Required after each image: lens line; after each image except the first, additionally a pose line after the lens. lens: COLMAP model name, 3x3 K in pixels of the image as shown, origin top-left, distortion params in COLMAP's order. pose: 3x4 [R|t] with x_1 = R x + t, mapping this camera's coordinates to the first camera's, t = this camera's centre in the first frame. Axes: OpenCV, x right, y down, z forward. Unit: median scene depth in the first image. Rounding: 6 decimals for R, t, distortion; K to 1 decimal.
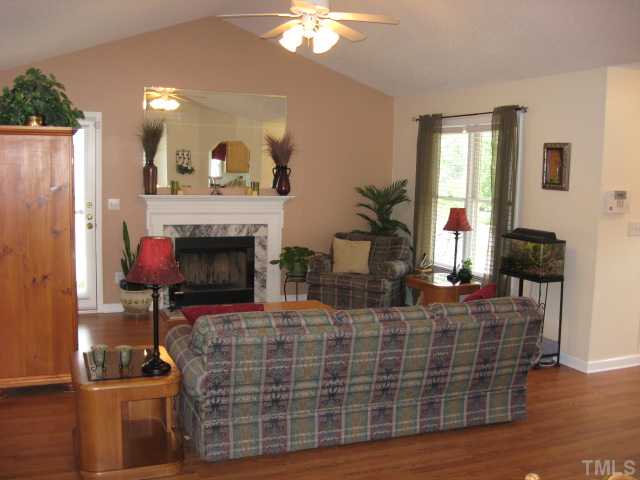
lens RADIAL K [[663.7, 0, 320.0], [0, 663.7, 240.0], [0, 0, 1]] dist [-0.182063, 0.146695]
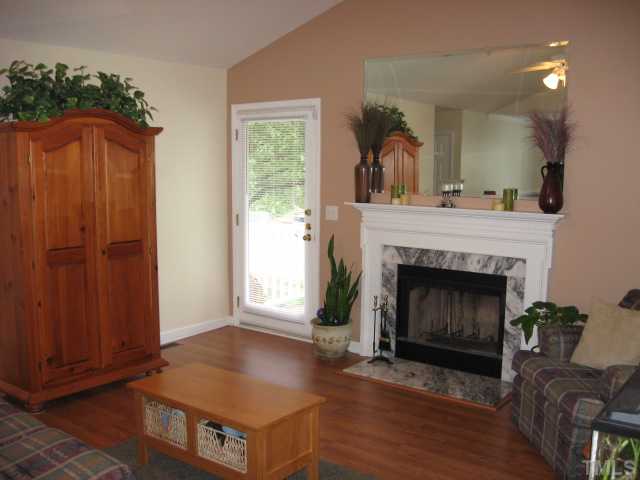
lens RADIAL K [[663.7, 0, 320.0], [0, 663.7, 240.0], [0, 0, 1]] dist [-0.182063, 0.146695]
pose [[0.497856, 0.081097, -0.863460, 0.350392], [-0.085760, 0.995342, 0.044036, -0.052500], [0.863009, 0.052127, 0.502492, 0.543480]]
